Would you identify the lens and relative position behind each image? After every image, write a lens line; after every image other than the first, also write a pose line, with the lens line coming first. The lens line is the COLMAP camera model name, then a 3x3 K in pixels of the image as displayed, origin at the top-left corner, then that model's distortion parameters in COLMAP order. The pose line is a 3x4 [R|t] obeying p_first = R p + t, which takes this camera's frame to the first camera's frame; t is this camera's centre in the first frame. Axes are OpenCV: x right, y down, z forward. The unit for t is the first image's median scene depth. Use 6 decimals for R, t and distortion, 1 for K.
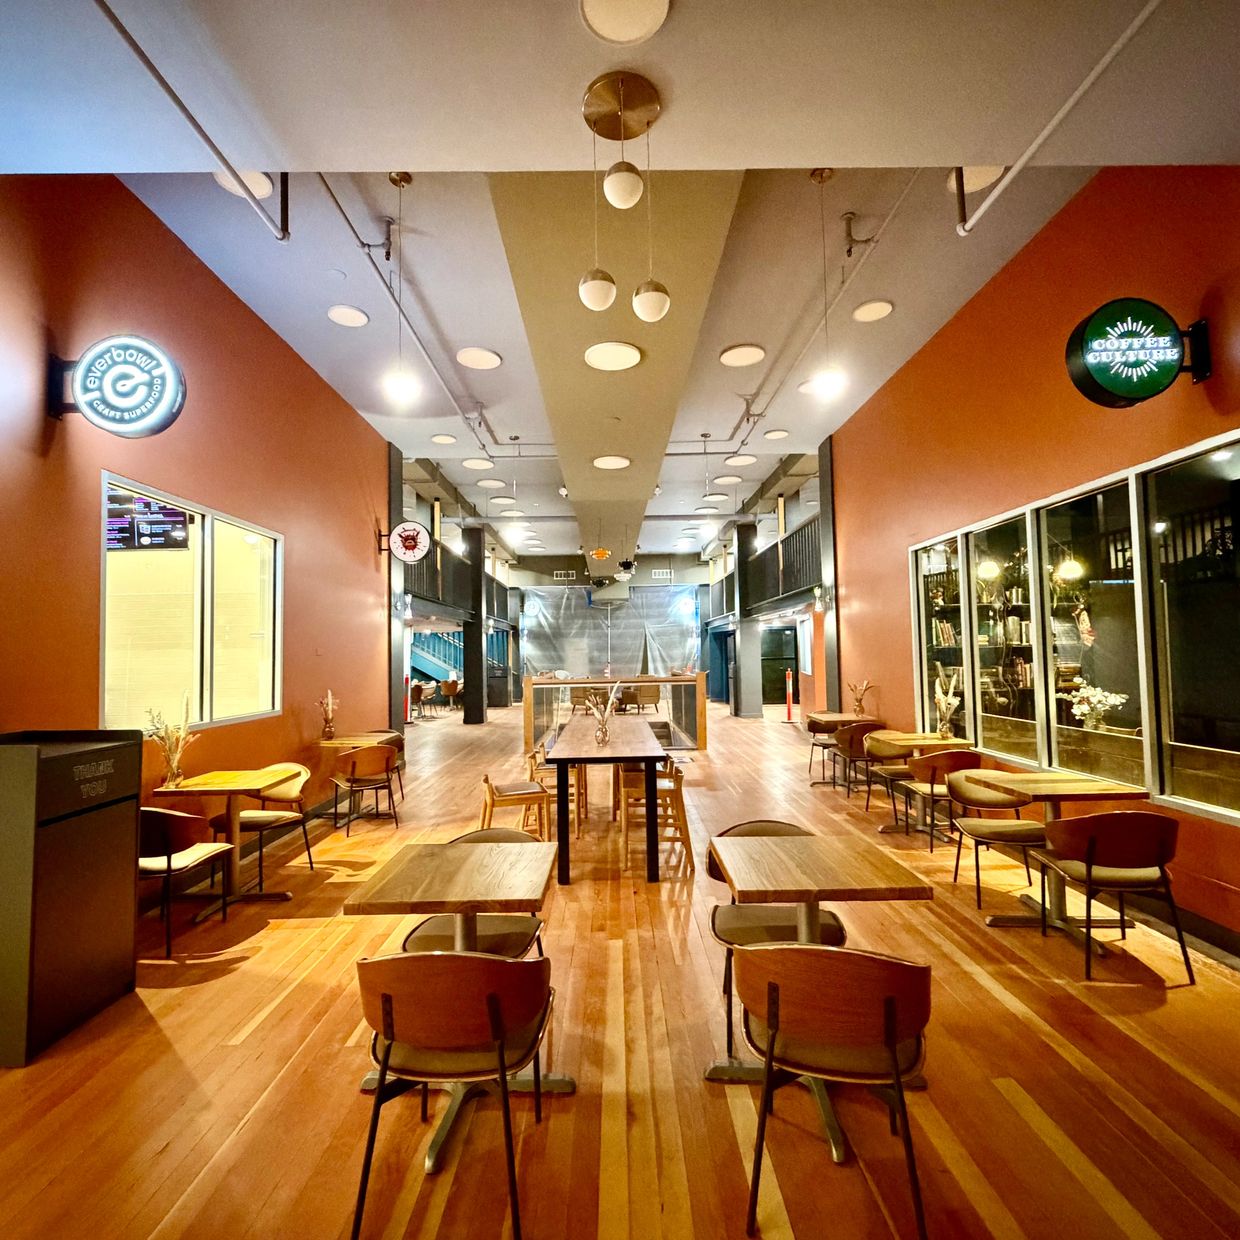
lens RADIAL K [[643.3, 0, 620.0], [0, 643.3, 620.0], [0, 0, 1]] dist [0.000759, 0.000044]
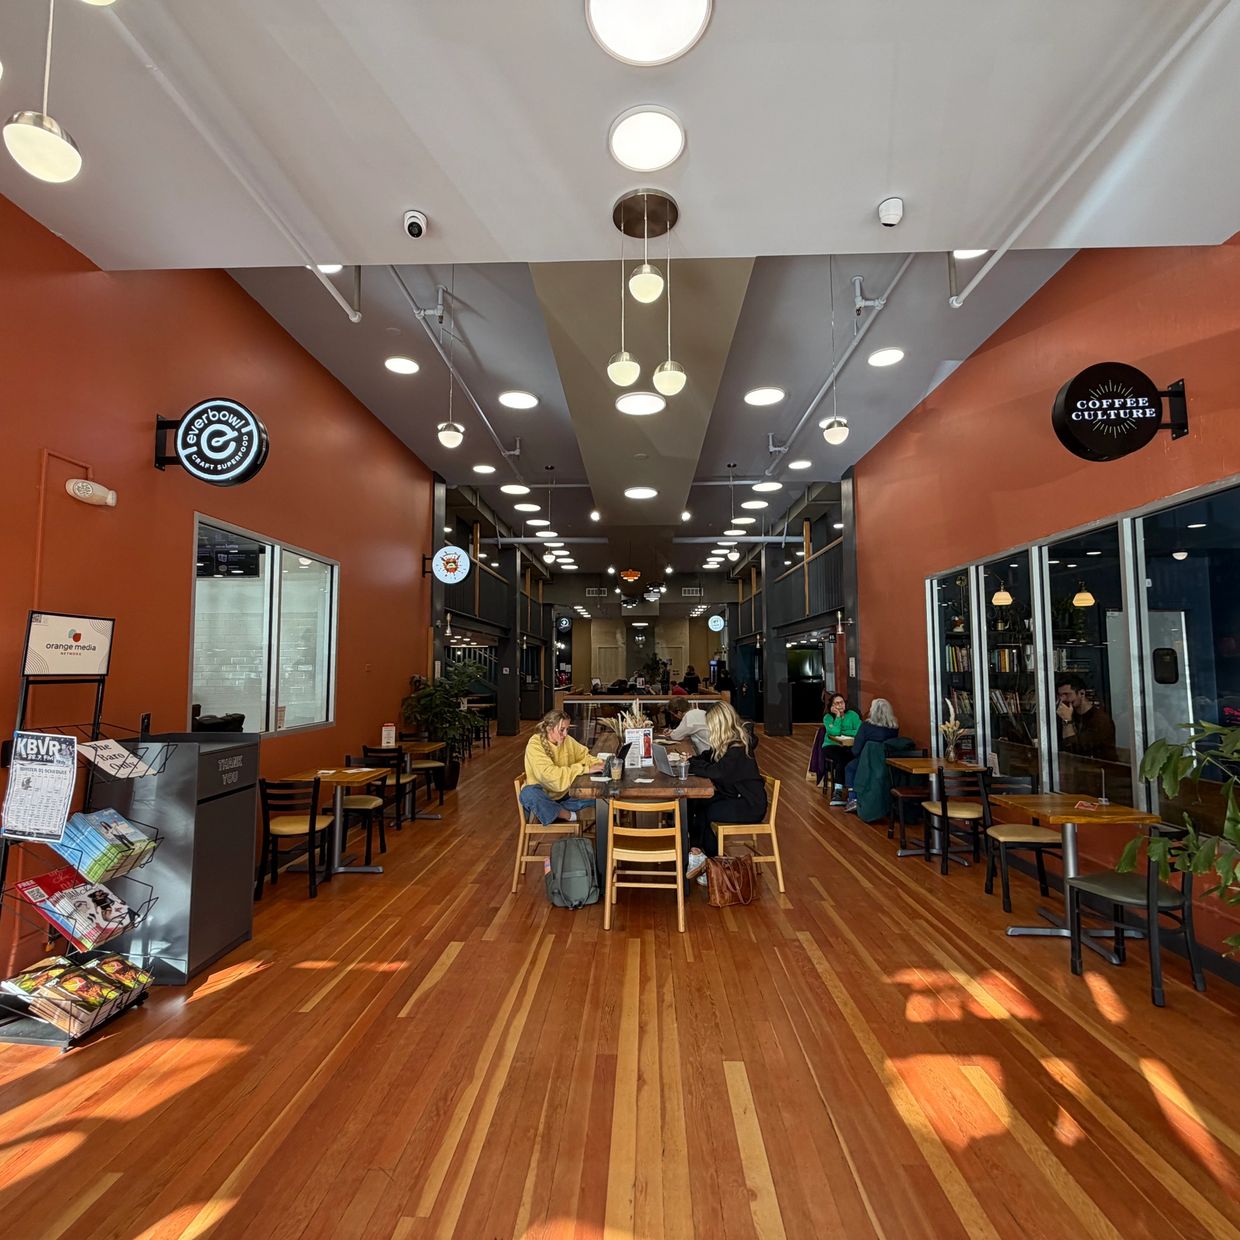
lens RADIAL K [[643.3, 0, 620.0], [0, 643.3, 620.0], [0, 0, 1]] dist [0.000759, 0.000044]
pose [[0.998682, 0.011705, -0.049970, 0.017456], [-0.012787, 0.999689, -0.021392, -0.026257], [0.049704, 0.022003, 0.998522, -0.117974]]
